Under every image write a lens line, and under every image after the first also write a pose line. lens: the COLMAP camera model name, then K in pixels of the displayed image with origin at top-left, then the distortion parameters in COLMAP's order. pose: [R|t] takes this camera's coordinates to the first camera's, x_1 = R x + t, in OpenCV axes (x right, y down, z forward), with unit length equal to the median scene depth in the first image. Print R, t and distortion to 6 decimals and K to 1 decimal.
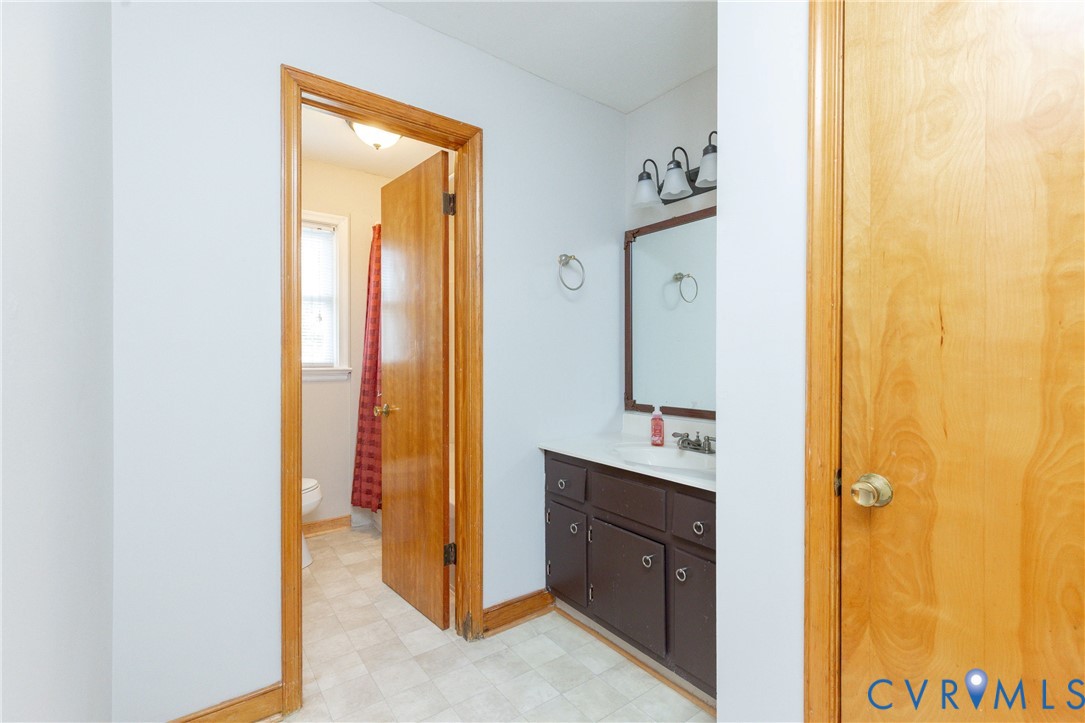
lens RADIAL K [[493.7, 0, 535.5], [0, 493.7, 360.6], [0, 0, 1]] dist [0.003310, -0.000120]
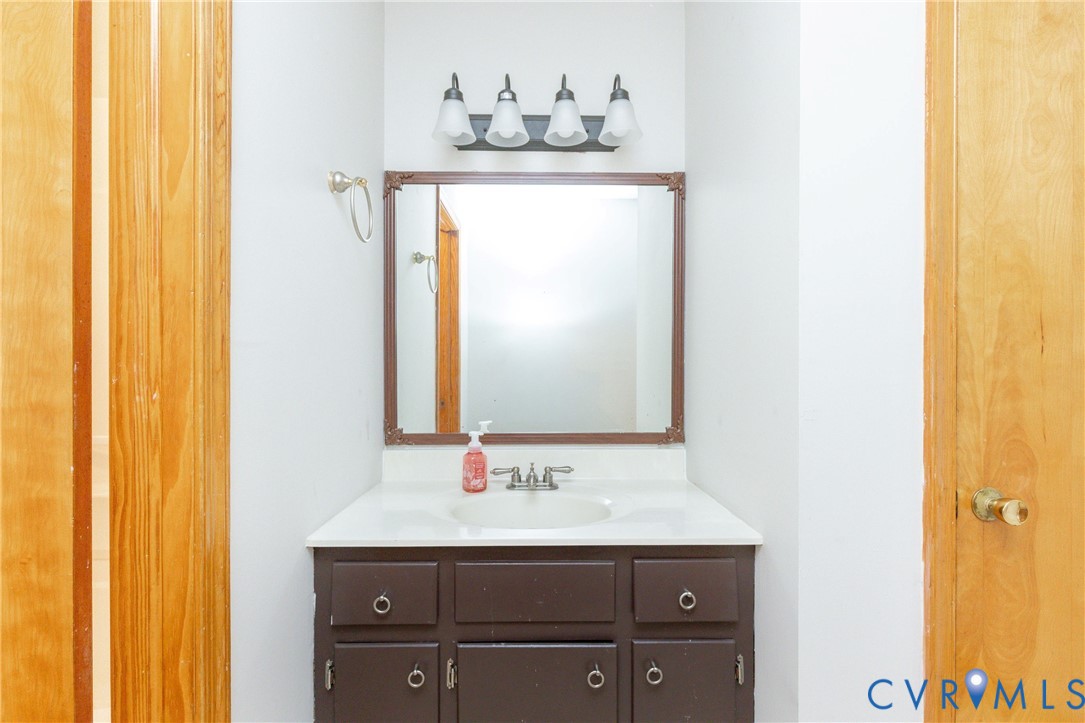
lens RADIAL K [[493.7, 0, 545.1], [0, 493.7, 365.8], [0, 0, 1]] dist [0.003310, -0.000120]
pose [[0.569115, 0.000741, 0.822257, -0.298457], [0.002203, 0.999995, -0.002426, -0.002477], [-0.822255, 0.003192, 0.569111, 0.591385]]
